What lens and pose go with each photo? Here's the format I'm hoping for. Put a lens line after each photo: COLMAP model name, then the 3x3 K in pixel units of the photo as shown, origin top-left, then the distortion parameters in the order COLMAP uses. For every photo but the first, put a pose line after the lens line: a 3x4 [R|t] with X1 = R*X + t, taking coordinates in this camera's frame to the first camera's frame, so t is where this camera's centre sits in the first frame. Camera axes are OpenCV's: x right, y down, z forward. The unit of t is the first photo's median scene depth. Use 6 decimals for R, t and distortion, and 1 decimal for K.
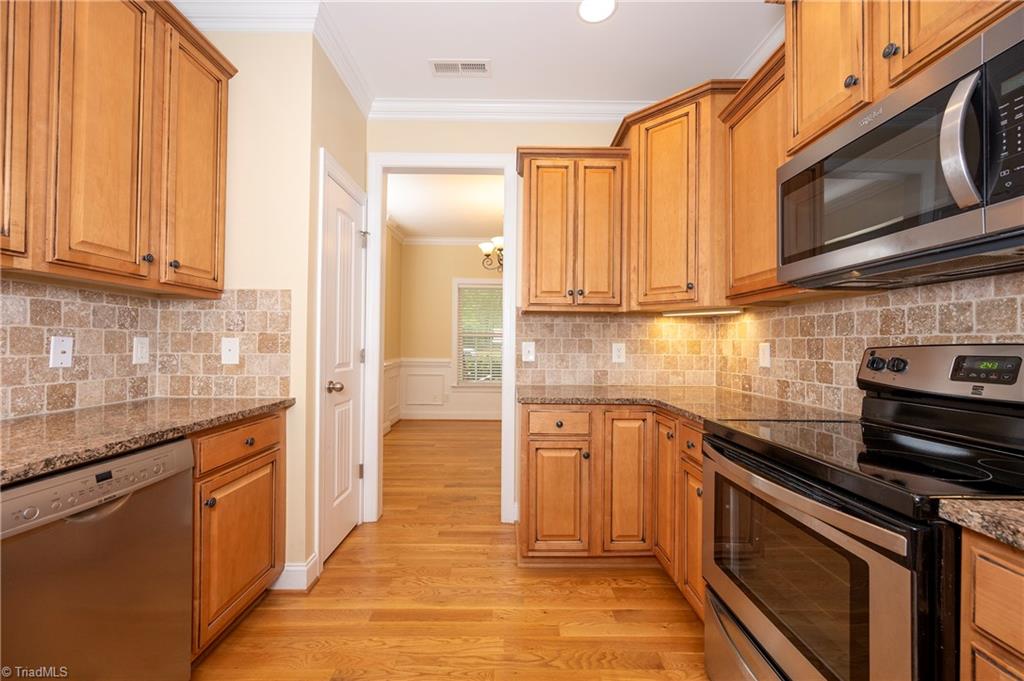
lens RADIAL K [[402.9, 0, 513.6], [0, 402.9, 339.3], [0, 0, 1]] dist [-0.002104, 0.000932]
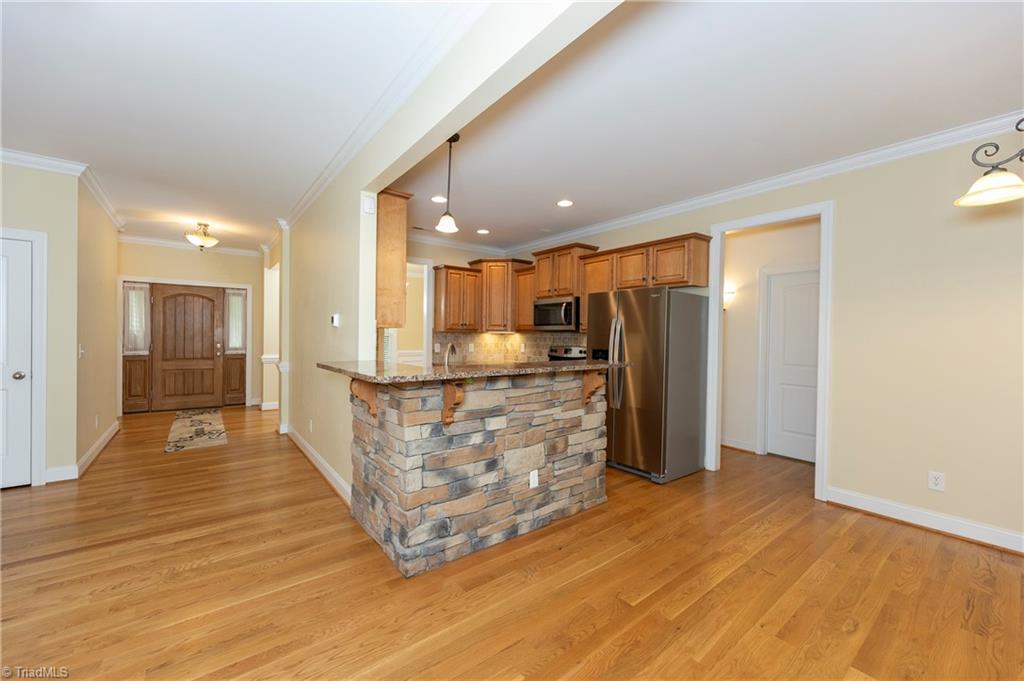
lens RADIAL K [[402.9, 0, 510.1], [0, 402.9, 338.5], [0, 0, 1]] dist [-0.002104, 0.000932]
pose [[0.797596, -0.001521, 0.603191, -2.163869], [-0.013880, 0.999686, 0.020874, -0.160422], [-0.603033, -0.025021, 0.797324, -2.276682]]
